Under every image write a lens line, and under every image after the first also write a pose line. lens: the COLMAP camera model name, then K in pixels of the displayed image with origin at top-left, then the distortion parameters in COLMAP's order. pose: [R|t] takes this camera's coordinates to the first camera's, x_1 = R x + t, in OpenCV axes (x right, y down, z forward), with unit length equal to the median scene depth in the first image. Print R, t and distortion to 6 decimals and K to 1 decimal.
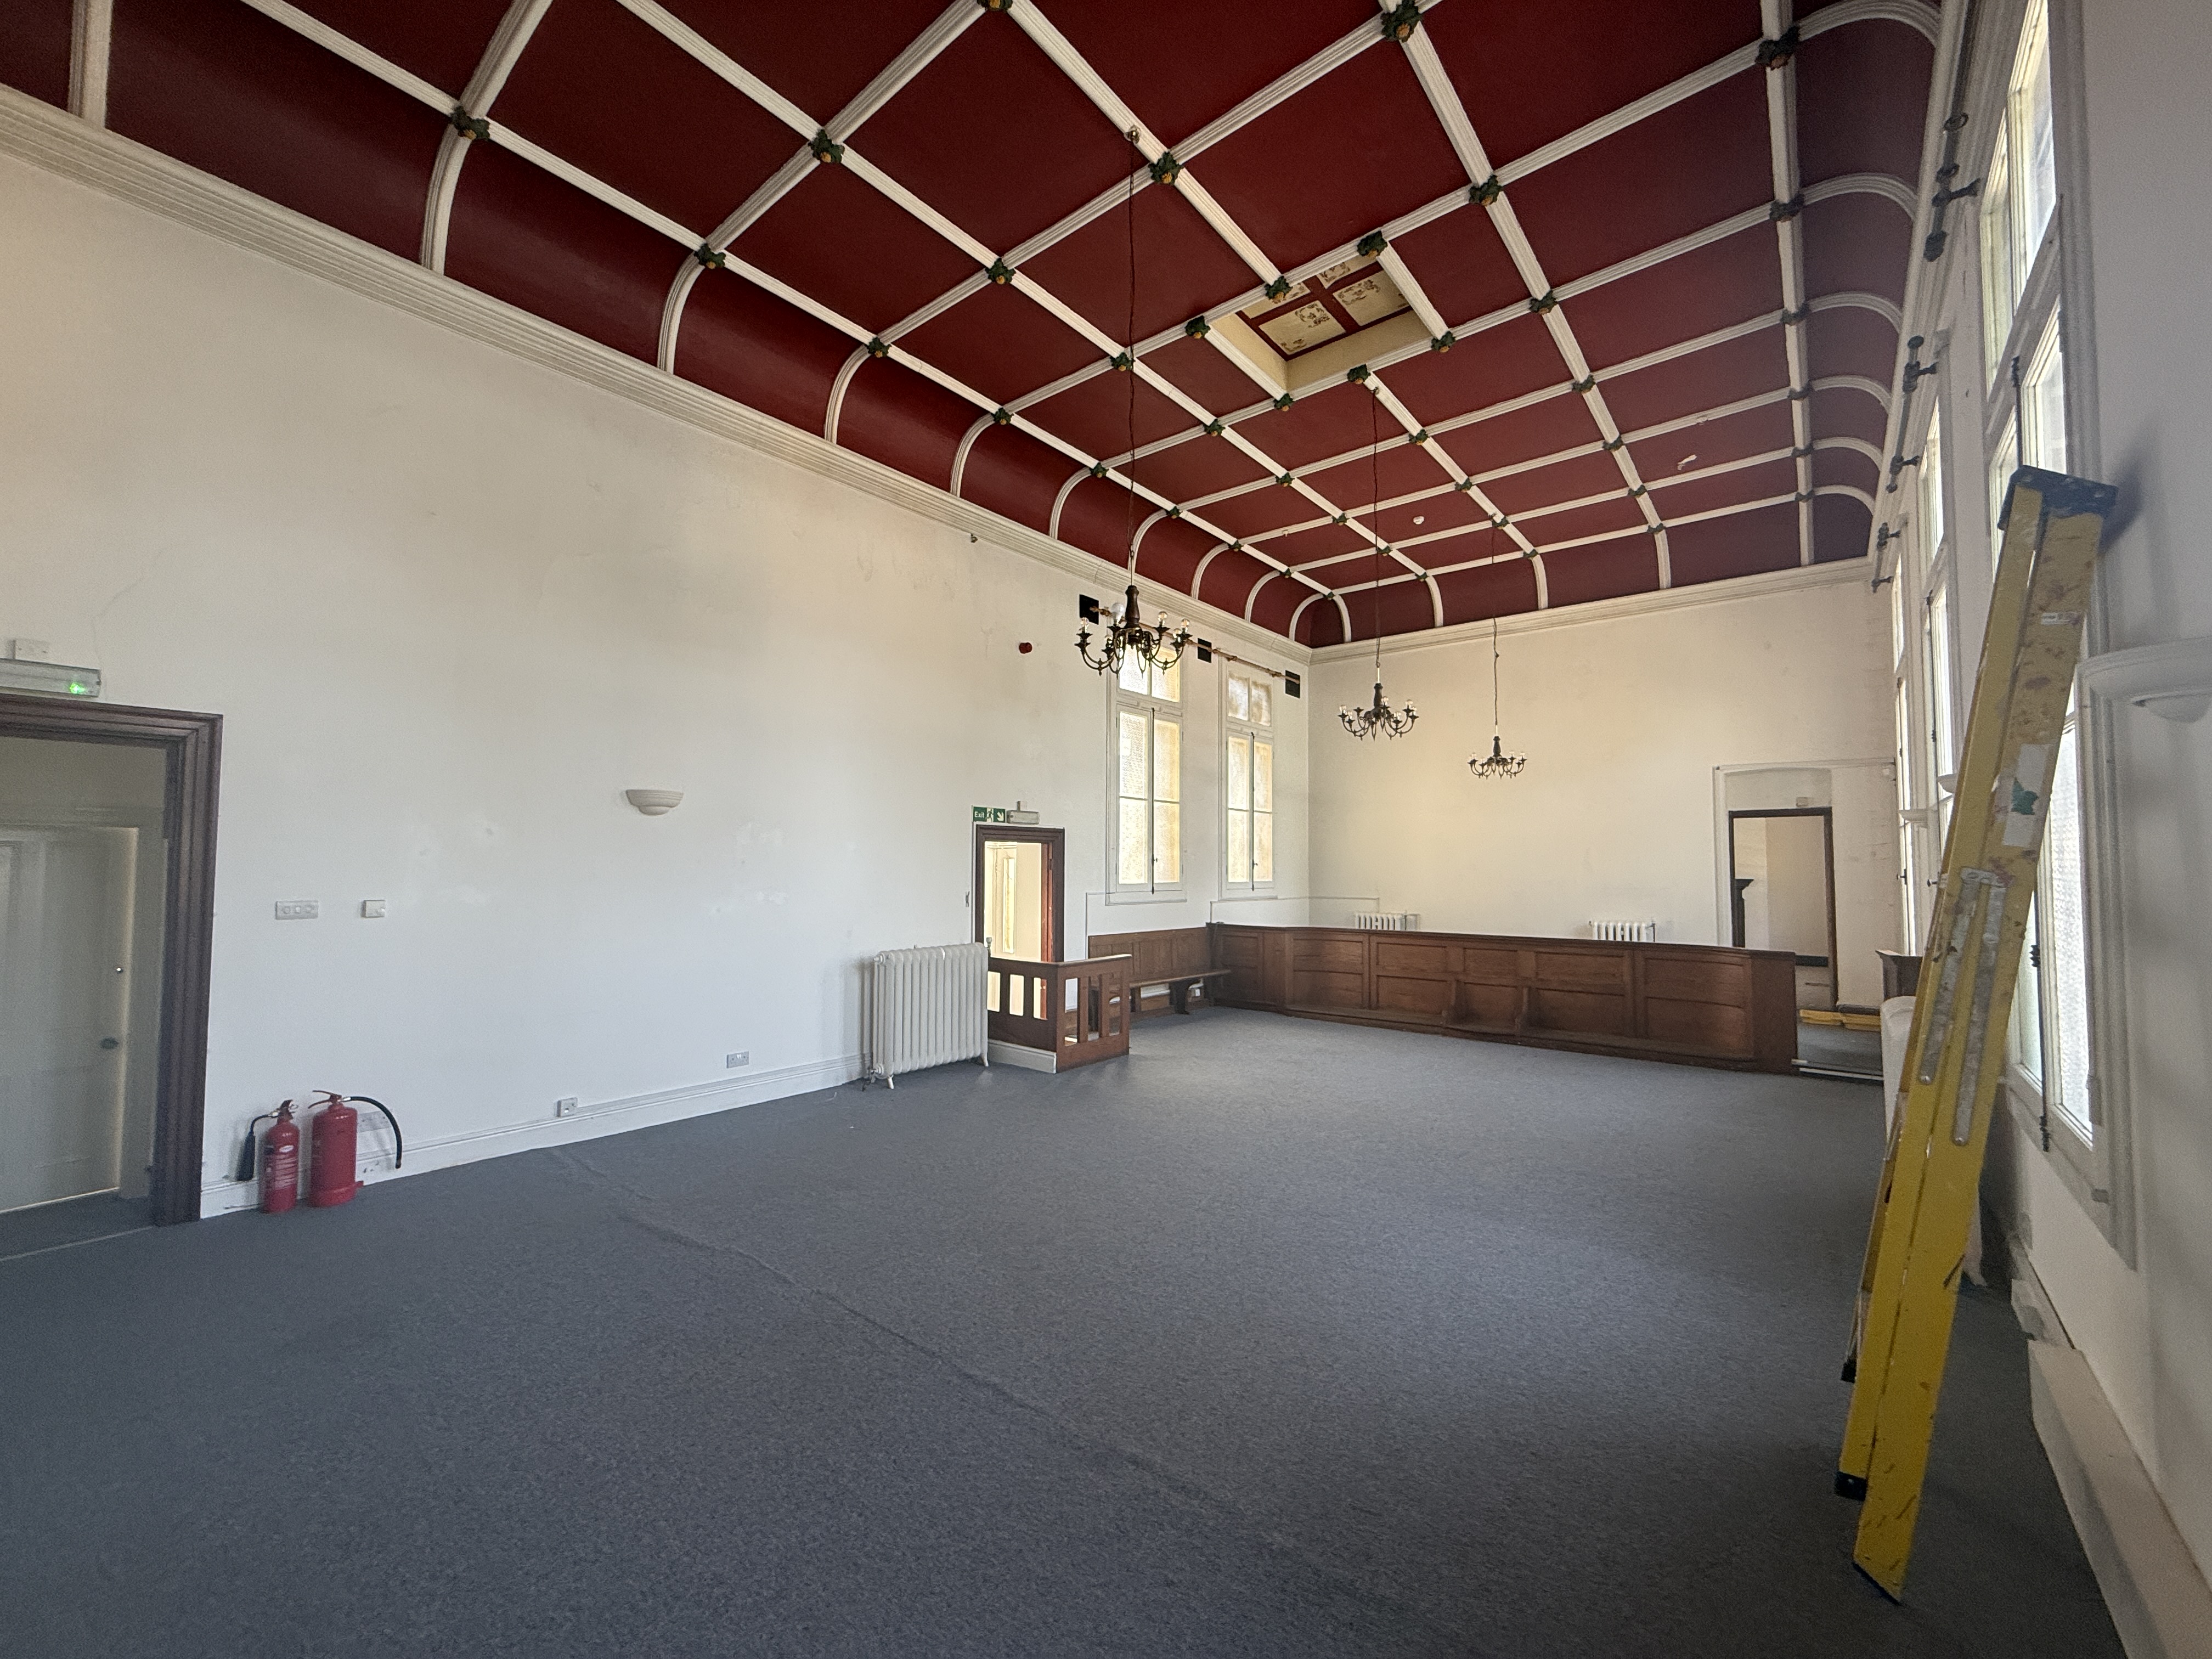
lens RADIAL K [[885.0, 0, 1102.5], [0, 885.0, 833.8], [0, 0, 1]] dist [0.003065, 0.000412]
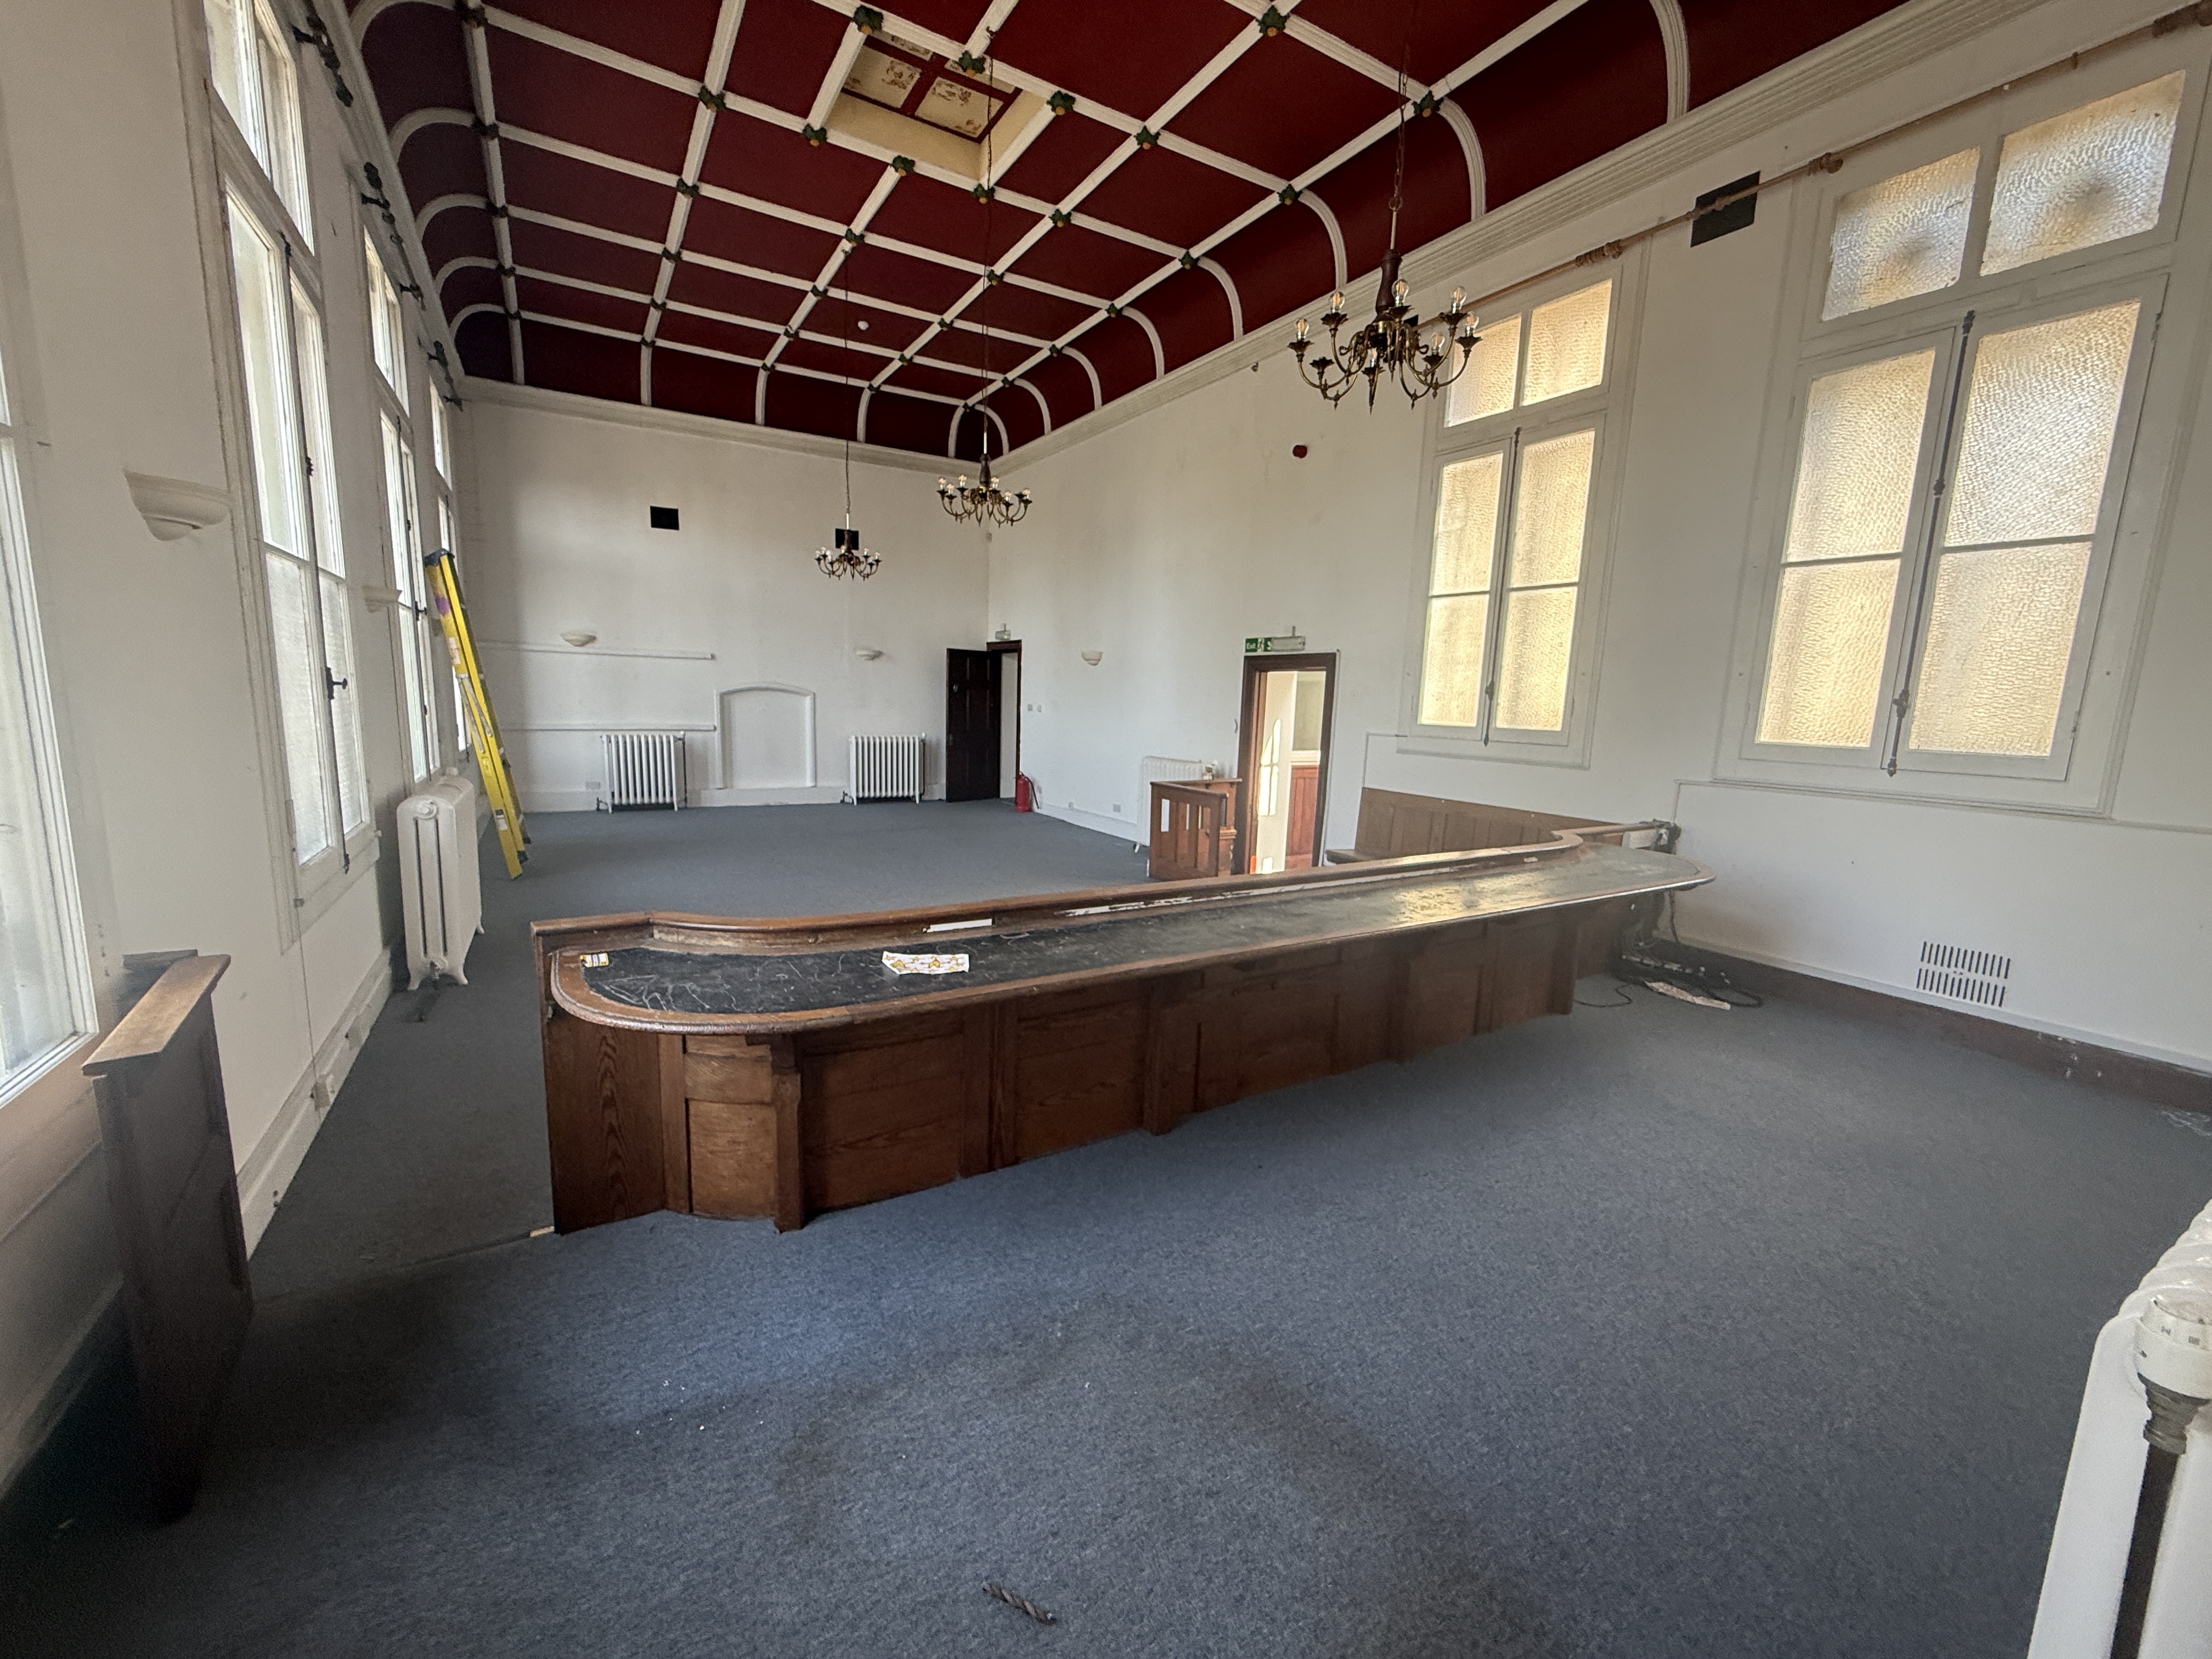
lens RADIAL K [[885.0, 0, 1100.0], [0, 885.0, 827.4], [0, 0, 1]] dist [0.003065, 0.000412]
pose [[-0.332699, 0.127023, -0.934439, 0.770292], [0.006270, 0.991163, 0.132501, 0.042660], [0.943012, 0.038224, -0.330556, 0.991856]]
